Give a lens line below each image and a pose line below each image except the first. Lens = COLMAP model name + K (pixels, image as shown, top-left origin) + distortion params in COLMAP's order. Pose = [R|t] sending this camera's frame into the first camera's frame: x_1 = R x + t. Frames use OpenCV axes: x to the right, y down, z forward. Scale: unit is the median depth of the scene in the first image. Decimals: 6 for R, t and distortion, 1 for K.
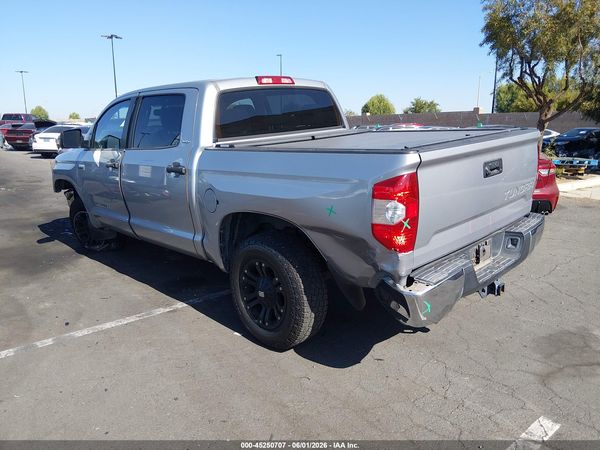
lens RADIAL K [[456.4, 0, 302.7], [0, 456.4, 227.4], [0, 0, 1]] dist [0.081760, -0.150735]
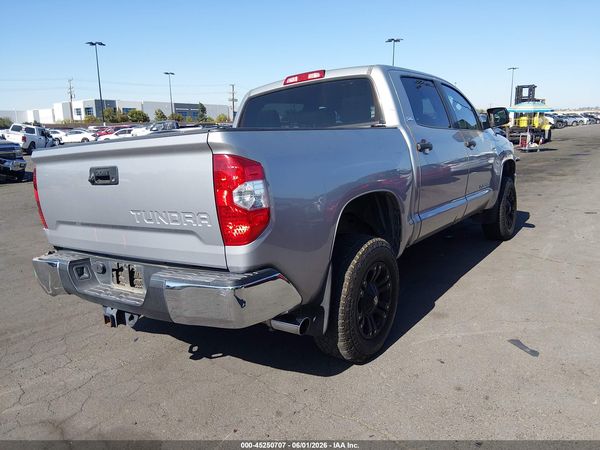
lens RADIAL K [[456.4, 0, 302.7], [0, 456.4, 227.4], [0, 0, 1]] dist [0.081760, -0.150735]
pose [[0.174215, 0.206497, -0.962813, 1.004652], [-0.188886, 0.966616, 0.173135, -0.193446], [0.966422, 0.151699, 0.207403, 0.900680]]
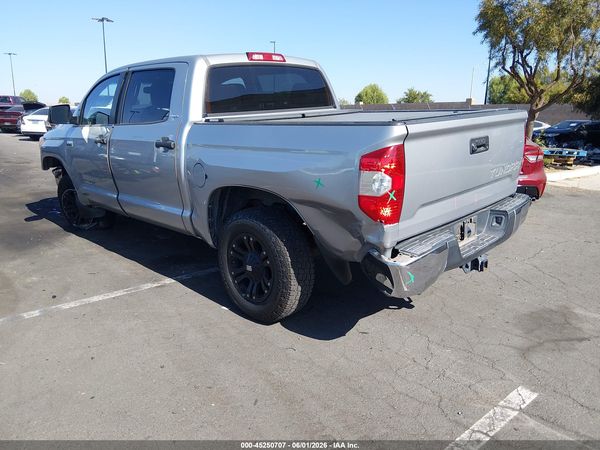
lens RADIAL K [[456.4, 0, 302.7], [0, 456.4, 227.4], [0, 0, 1]] dist [0.081760, -0.150735]
pose [[0.999688, 0.015635, 0.019492, 0.005938], [-0.016093, 0.999592, 0.023580, 0.025732], [-0.019116, -0.023886, 0.999532, -0.006372]]
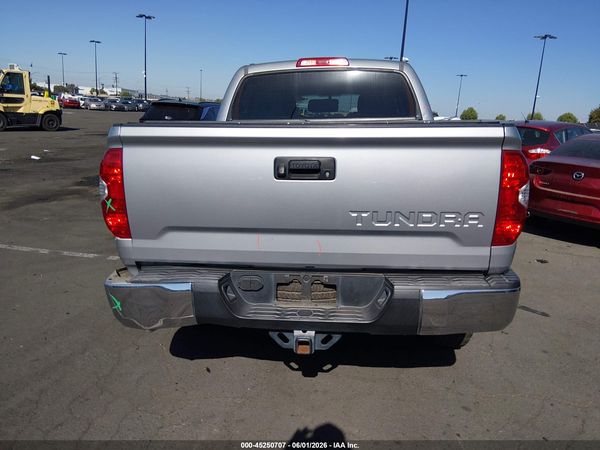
lens RADIAL K [[456.4, 0, 302.7], [0, 456.4, 227.4], [0, 0, 1]] dist [0.081760, -0.150735]
pose [[0.646603, 0.216833, -0.731361, 0.703050], [-0.221203, 0.970853, 0.092270, -0.080568], [0.730051, 0.102117, 0.675720, 0.409956]]
